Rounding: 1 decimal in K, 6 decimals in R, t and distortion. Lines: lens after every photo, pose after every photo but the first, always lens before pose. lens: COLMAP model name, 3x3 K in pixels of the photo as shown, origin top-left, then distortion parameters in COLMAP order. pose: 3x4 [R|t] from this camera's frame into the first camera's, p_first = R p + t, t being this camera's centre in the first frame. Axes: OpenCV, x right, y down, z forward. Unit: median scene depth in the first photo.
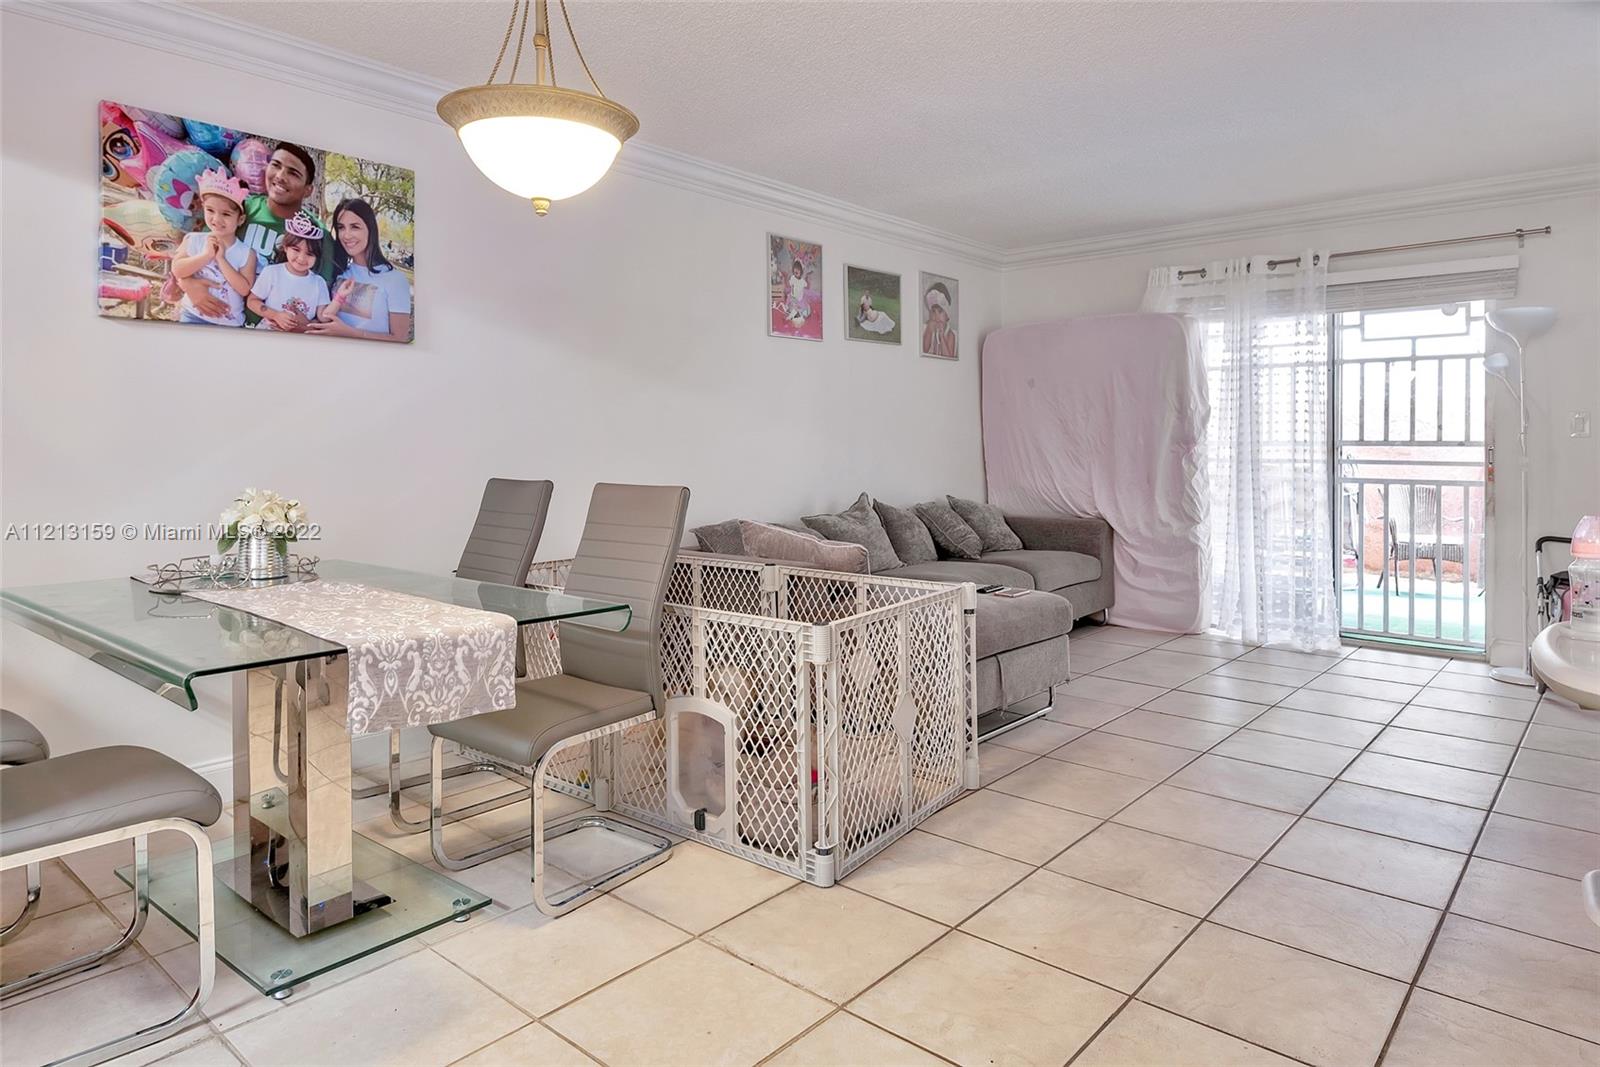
lens RADIAL K [[948.9, 0, 789.0], [0, 948.9, 446.2], [0, 0, 1]] dist [0.018676, -0.022631]
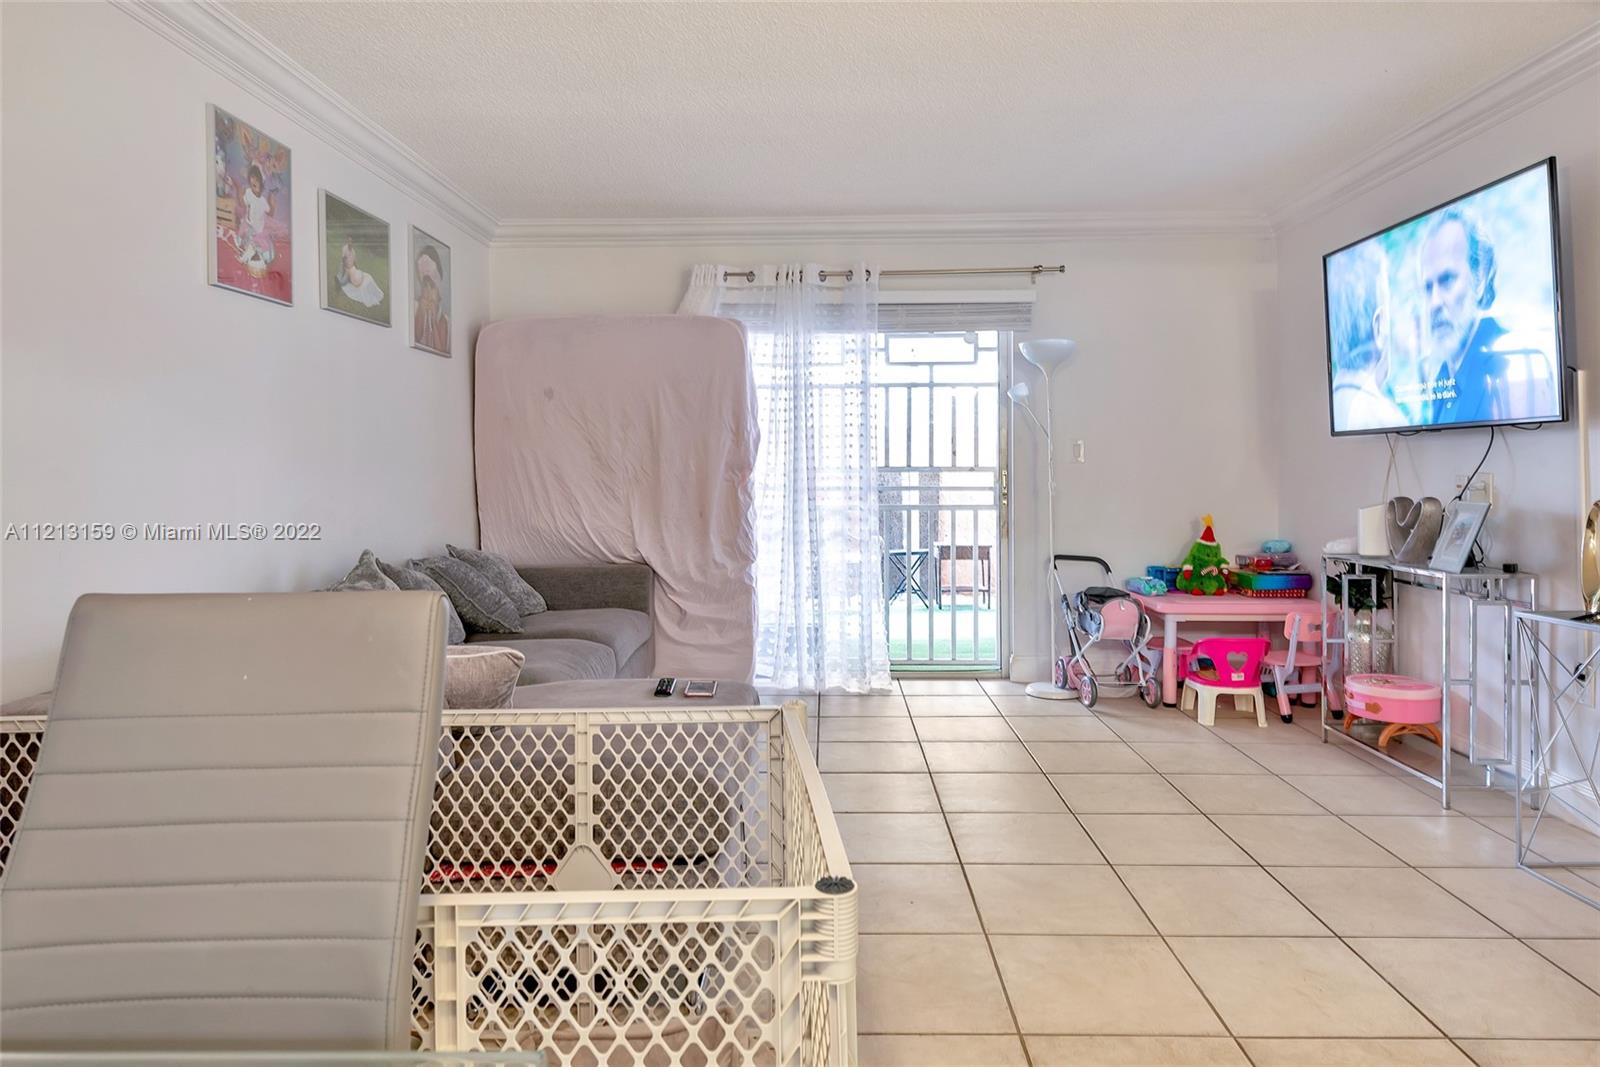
lens RADIAL K [[976.2, 0, 781.7], [0, 976.2, 457.0], [0, 0, 1]] dist [0.037508, -0.006042]
pose [[0.764932, 0.002856, 0.644105, -0.134567], [0.007321, 0.999887, -0.013128, -0.003208], [-0.644070, 0.014758, 0.764825, 0.316305]]
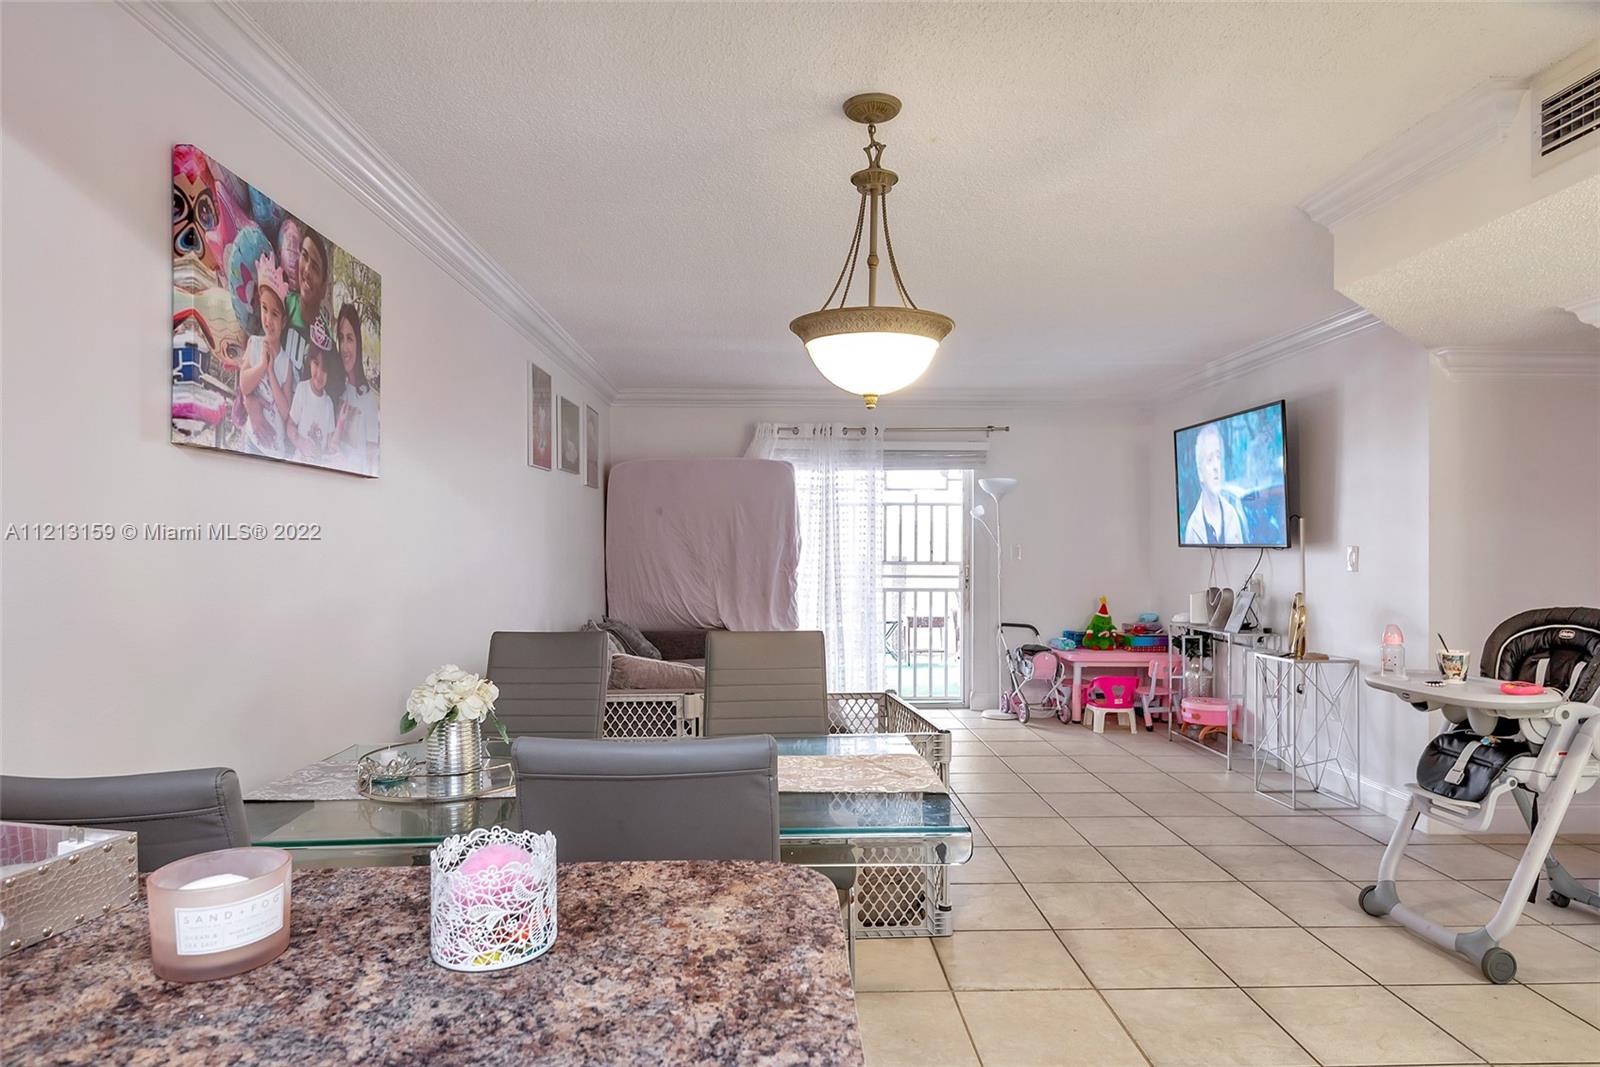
lens RADIAL K [[948.9, 0, 760.6], [0, 948.9, 532.5], [0, 0, 1]] dist [0.018676, -0.022631]
pose [[0.738283, 0.006020, 0.674465, -0.493612], [0.001321, 0.999945, -0.010370, -0.035000], [-0.674490, 0.008547, 0.738234, 0.100752]]
